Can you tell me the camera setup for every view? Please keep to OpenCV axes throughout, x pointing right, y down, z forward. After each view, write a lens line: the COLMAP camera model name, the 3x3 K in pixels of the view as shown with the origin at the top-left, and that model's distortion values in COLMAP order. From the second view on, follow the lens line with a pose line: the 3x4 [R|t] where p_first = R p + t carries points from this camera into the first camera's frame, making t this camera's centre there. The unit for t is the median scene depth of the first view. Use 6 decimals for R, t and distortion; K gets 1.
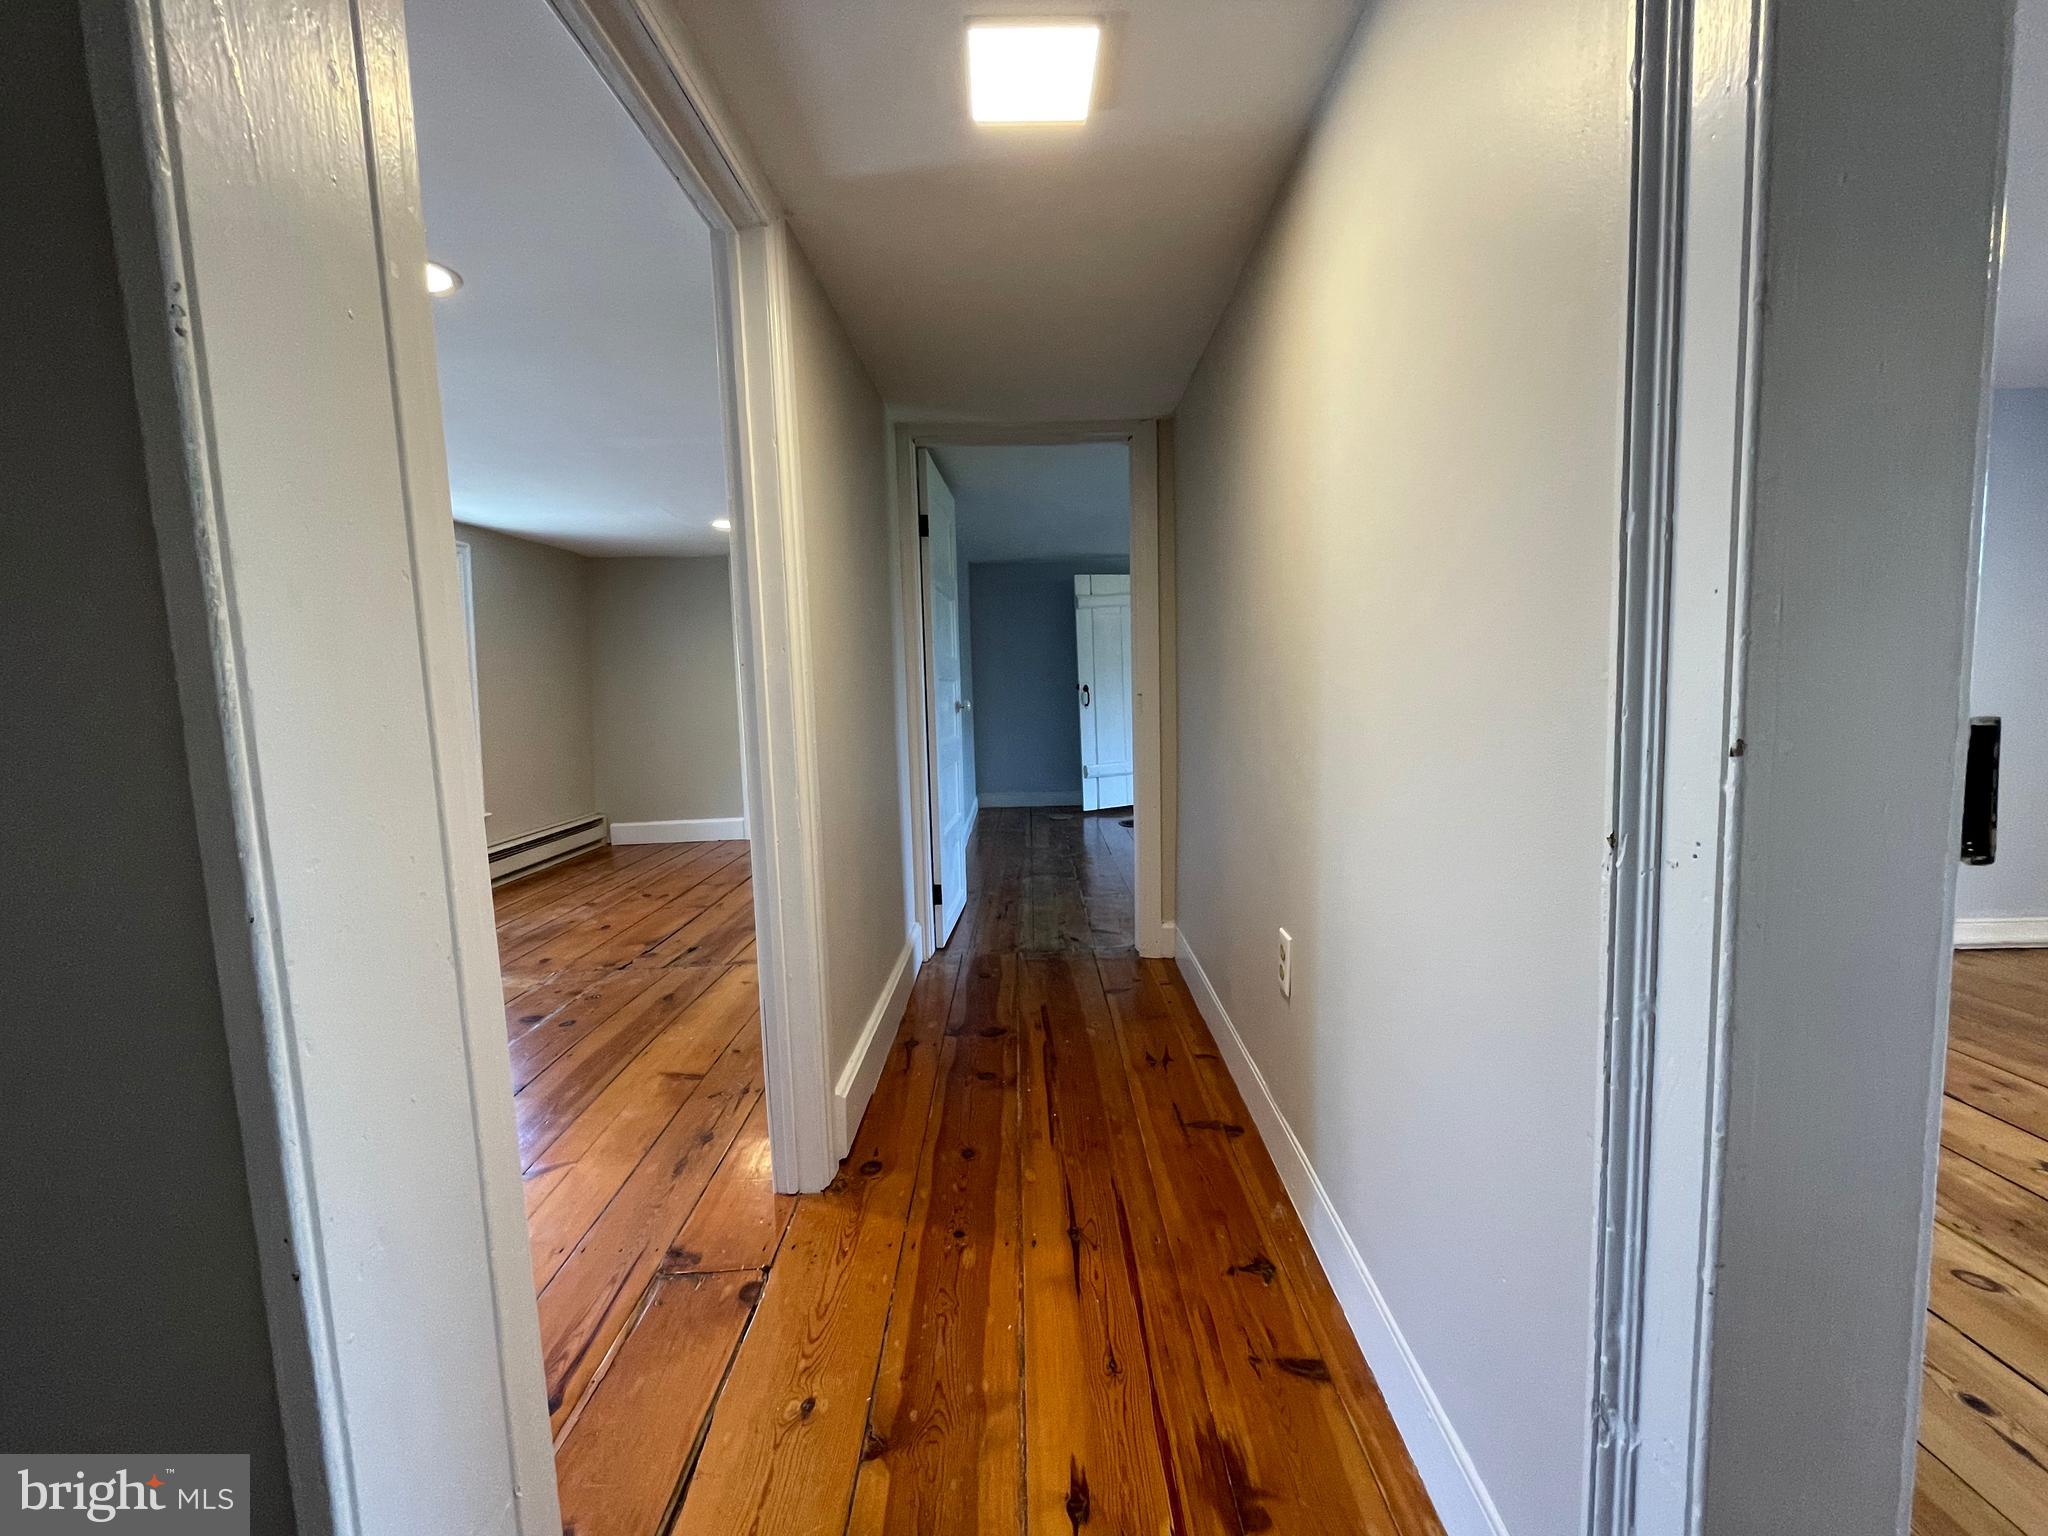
lens RADIAL K [[826.9, 0, 1027.6], [0, 826.9, 761.6], [0, 0, 1]] dist [-0.002645, -0.000438]
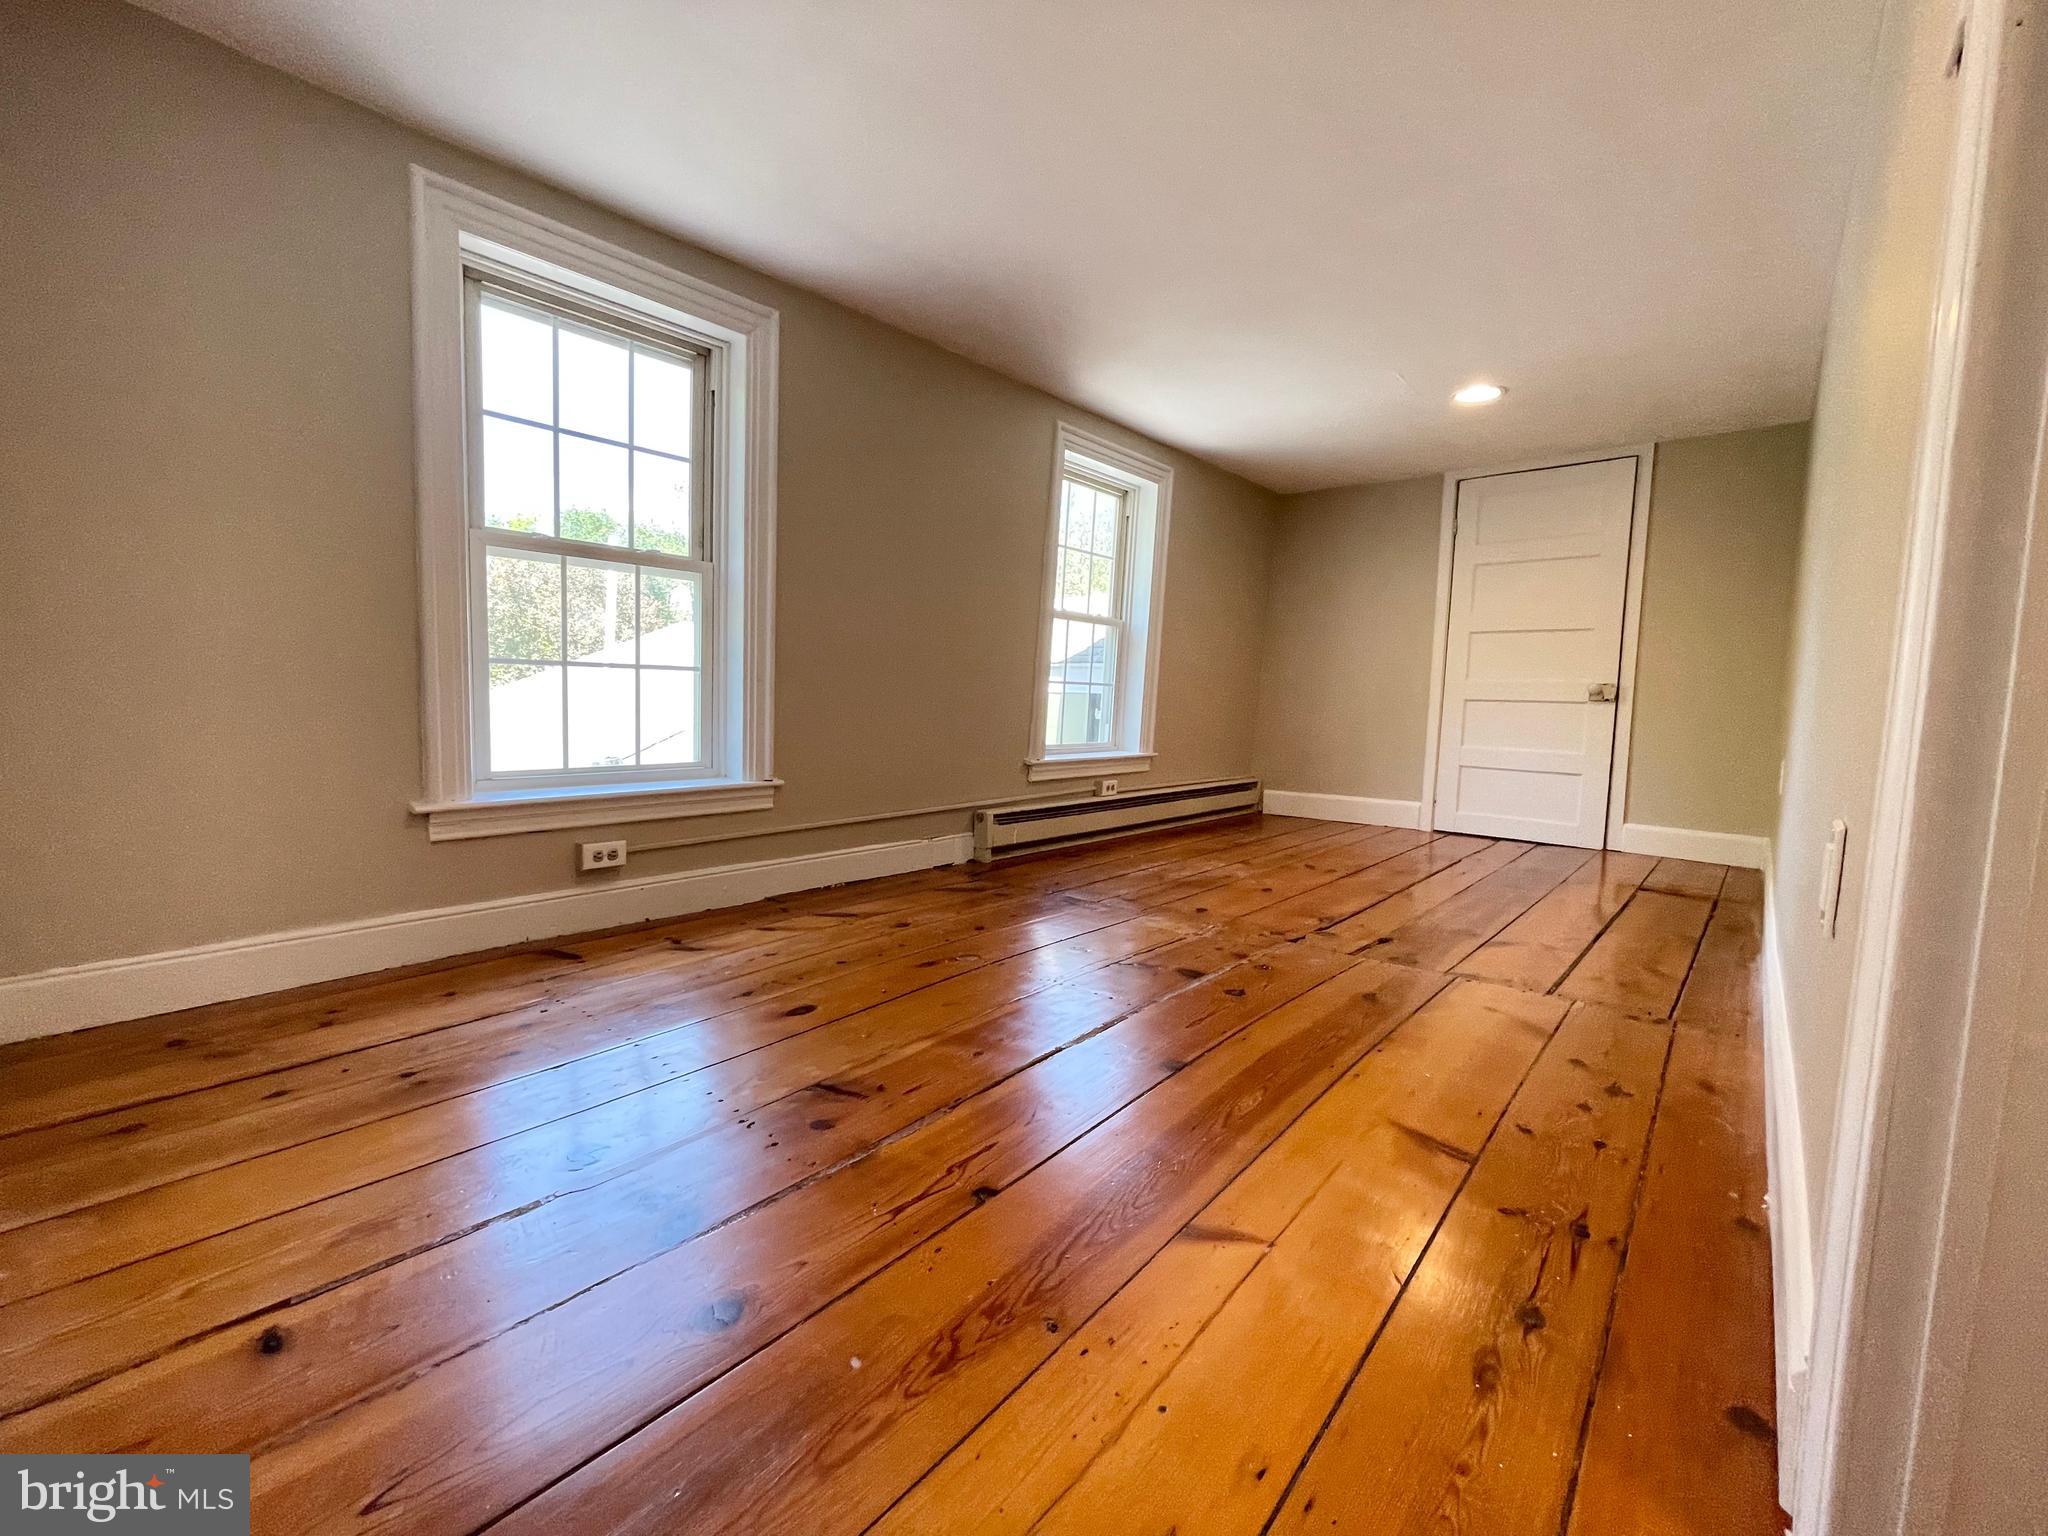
lens RADIAL K [[826.9, 0, 1027.6], [0, 826.9, 761.6], [0, 0, 1]] dist [-0.002645, -0.000438]
pose [[0.747634, 0.099804, -0.656569, -0.198333], [-0.114740, 0.993188, 0.020319, 0.102453], [0.654124, 0.060144, 0.753992, 0.272179]]
